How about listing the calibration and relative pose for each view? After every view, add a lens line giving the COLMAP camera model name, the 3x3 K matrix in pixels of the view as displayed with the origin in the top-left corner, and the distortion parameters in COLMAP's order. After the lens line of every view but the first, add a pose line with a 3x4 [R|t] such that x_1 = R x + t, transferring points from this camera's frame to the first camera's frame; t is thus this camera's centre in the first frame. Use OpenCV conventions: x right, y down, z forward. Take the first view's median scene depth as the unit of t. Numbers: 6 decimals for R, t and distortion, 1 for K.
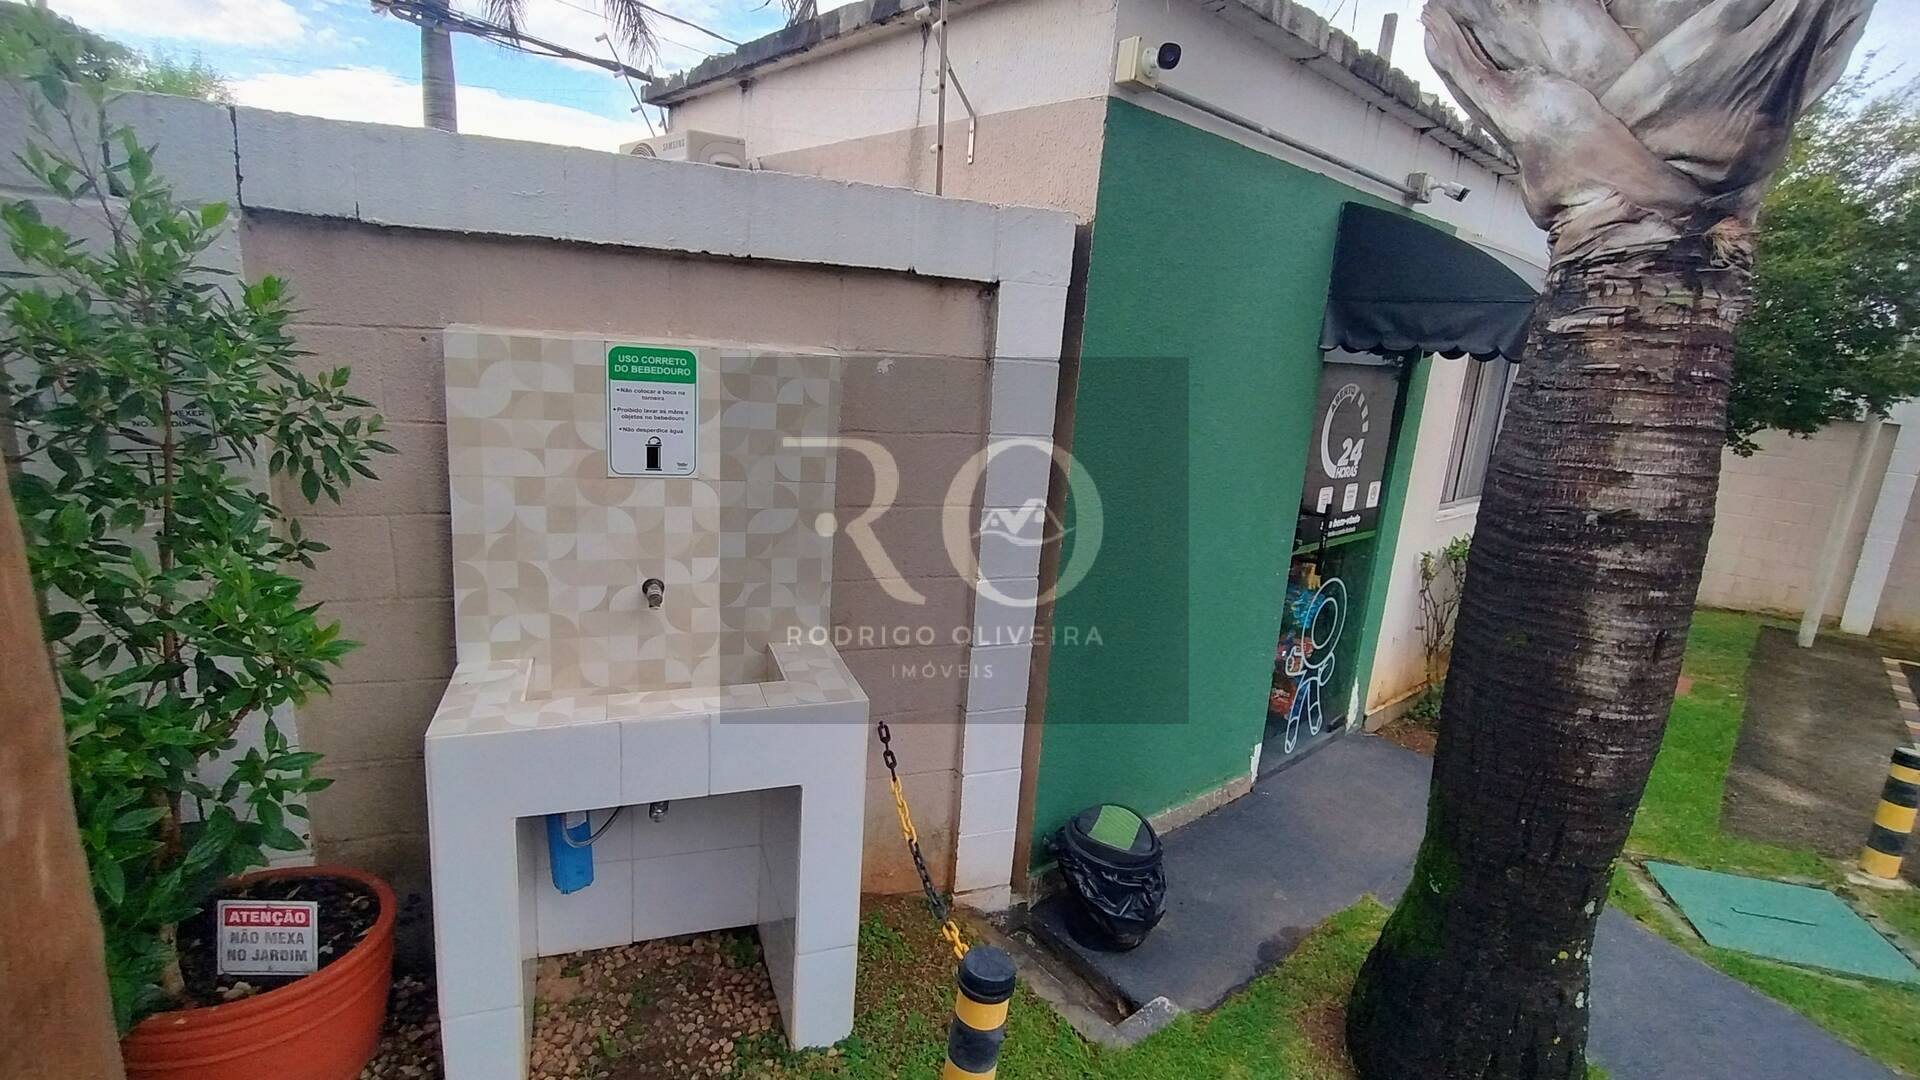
lens RADIAL K [[877.4, 0, 956.6], [0, 877.4, 542.9], [0, 0, 1]] dist [-0.015017, 0.008394]
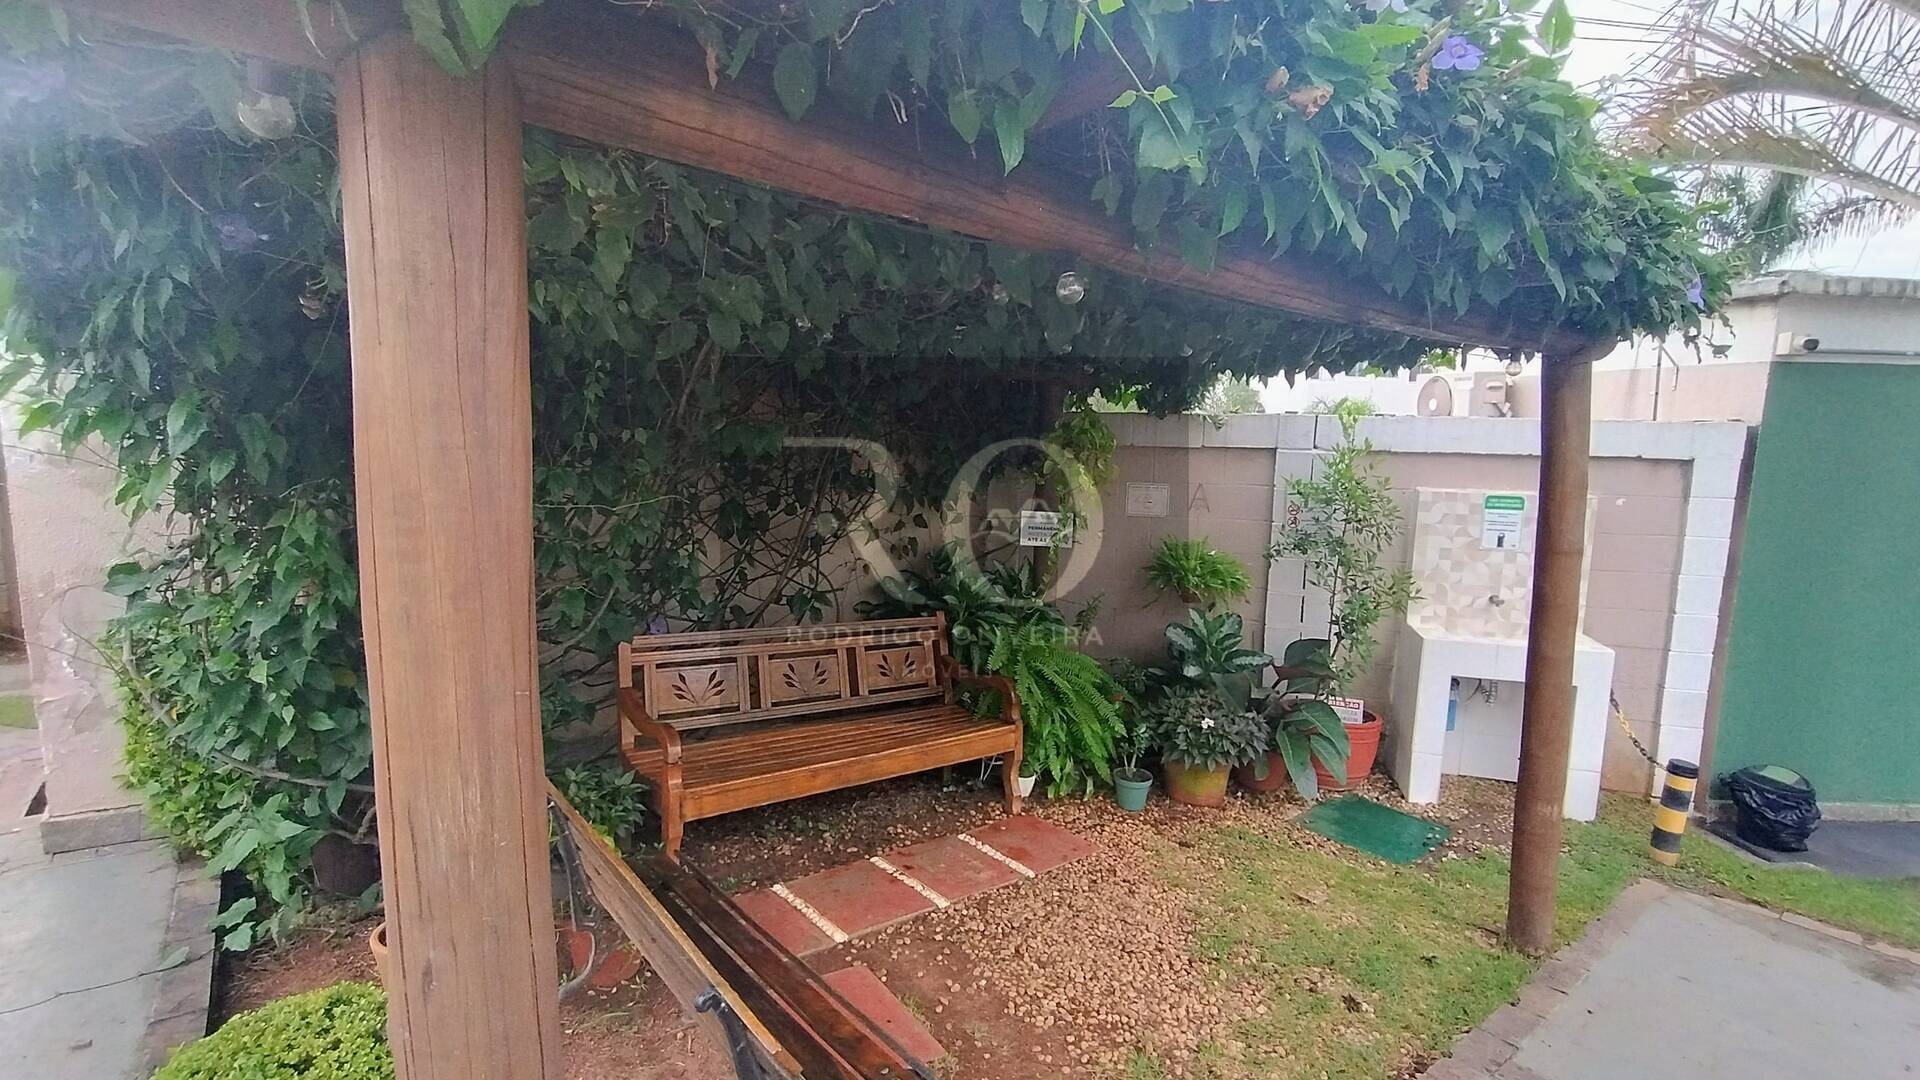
lens RADIAL K [[877.4, 0, 956.6], [0, 877.4, 542.9], [0, 0, 1]] dist [-0.015017, 0.008394]
pose [[0.805286, 0.024425, -0.592383, -0.134955], [-0.101650, 0.990044, -0.097362, 0.276092], [0.584108, 0.138620, 0.799752, -1.685594]]
